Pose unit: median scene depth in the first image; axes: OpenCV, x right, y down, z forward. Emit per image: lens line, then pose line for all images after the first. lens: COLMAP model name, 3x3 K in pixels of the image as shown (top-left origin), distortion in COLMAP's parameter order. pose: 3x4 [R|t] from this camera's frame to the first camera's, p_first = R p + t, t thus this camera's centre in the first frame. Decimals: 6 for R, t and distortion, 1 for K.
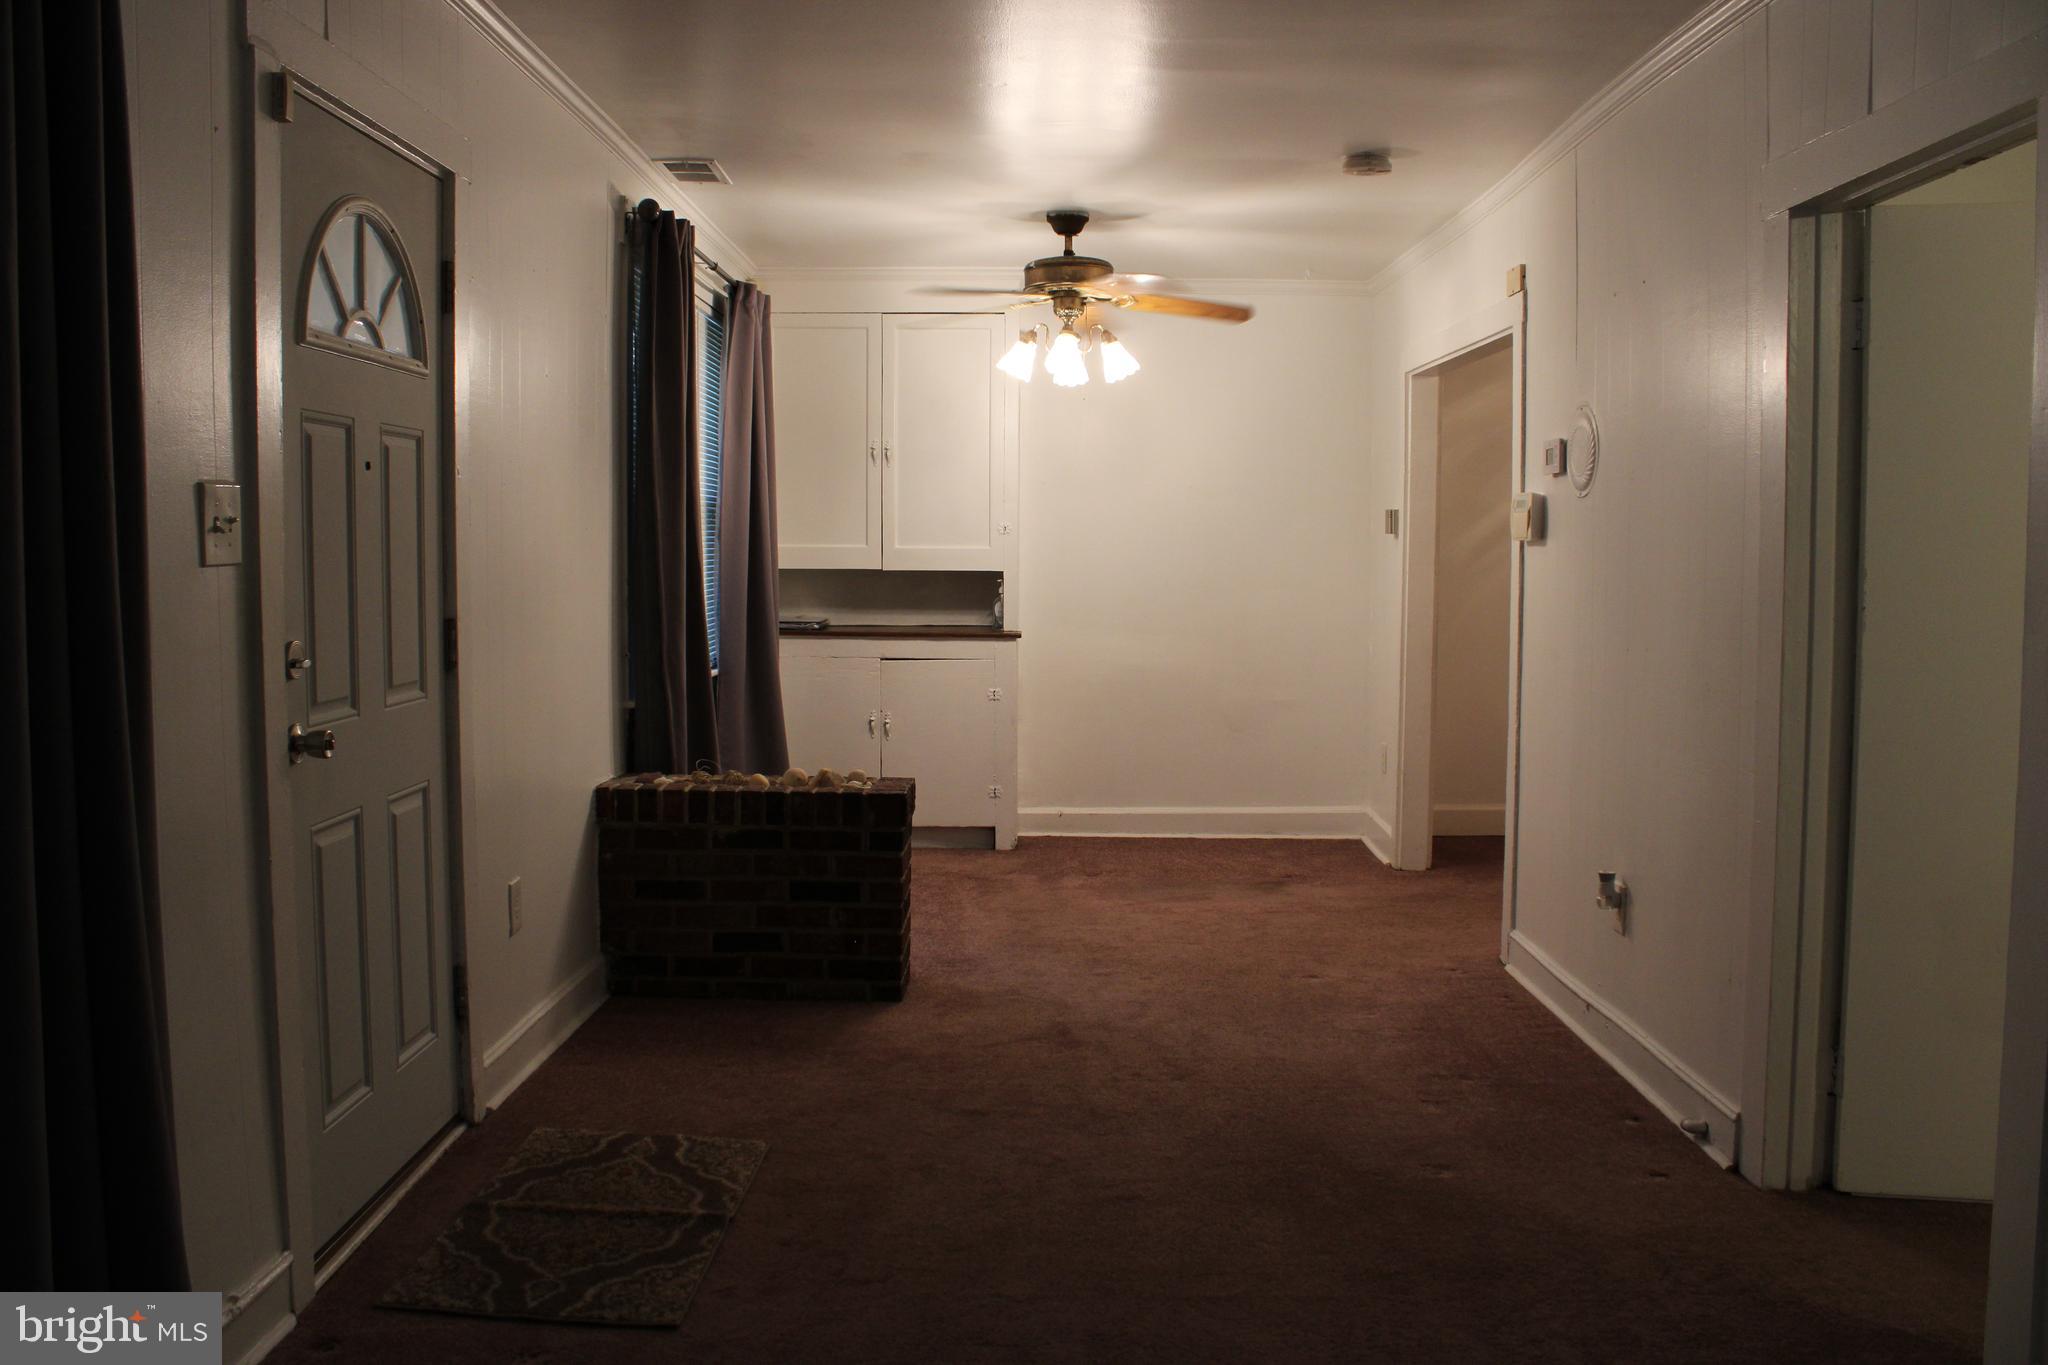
lens RADIAL K [[1722.0, 0, 1024.2], [0, 1722.0, 679.5], [0, 0, 1]] dist [-0.000524, -0.000158]
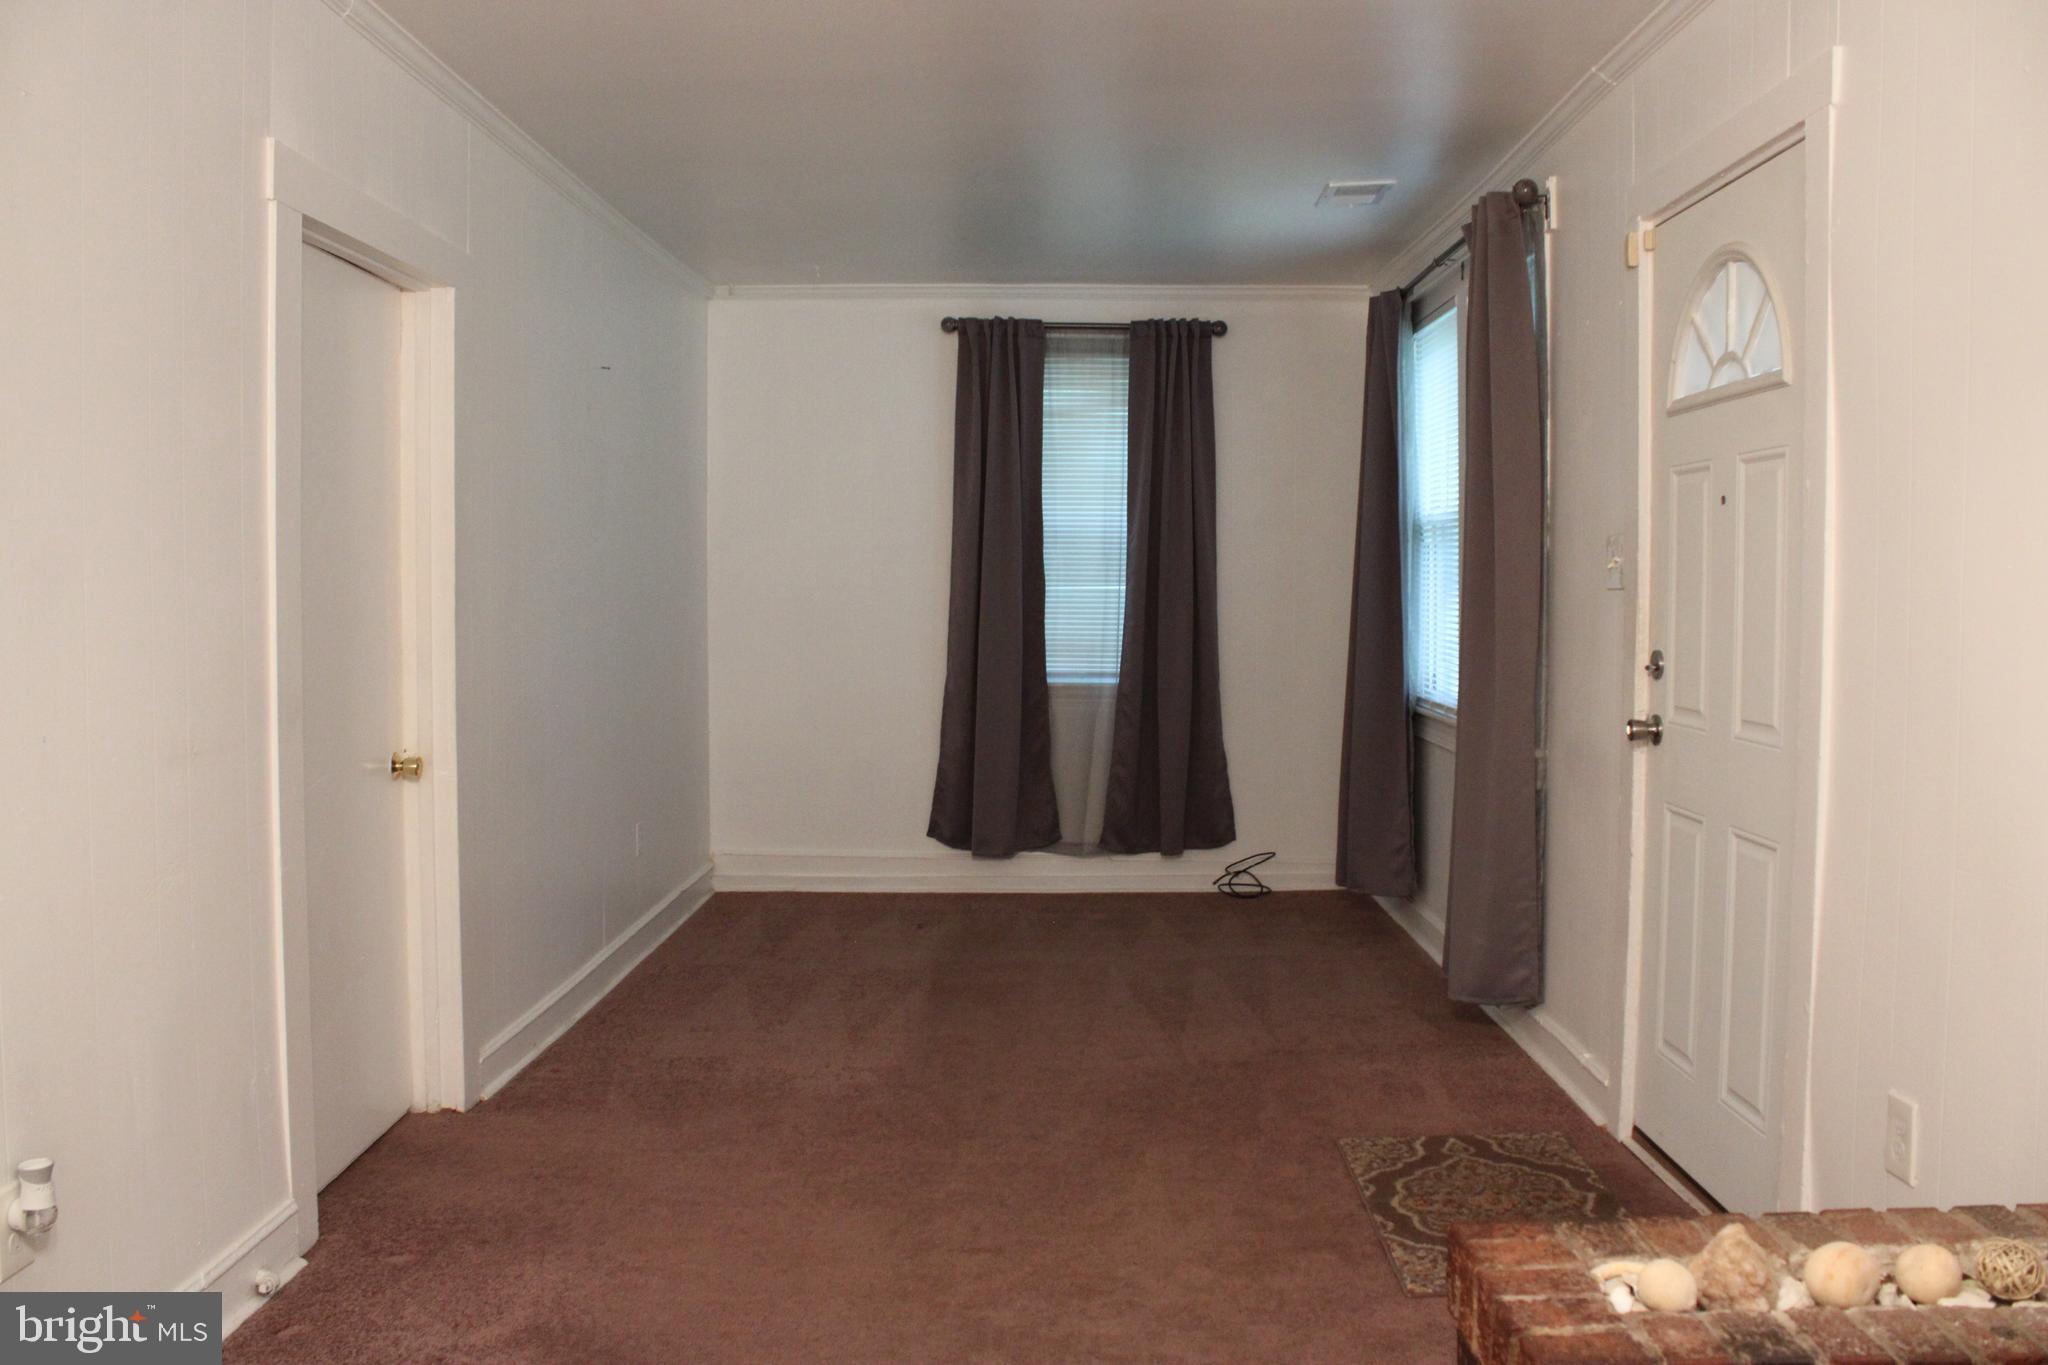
lens RADIAL K [[1722.0, 0, 1025.1], [0, 1722.0, 680.7], [0, 0, 1]] dist [-0.000524, -0.000158]
pose [[-0.999919, -0.007657, 0.010175, 0.033403], [-0.006308, 0.991931, 0.126624, -0.149852], [-0.011062, 0.126549, -0.991899, 2.165876]]
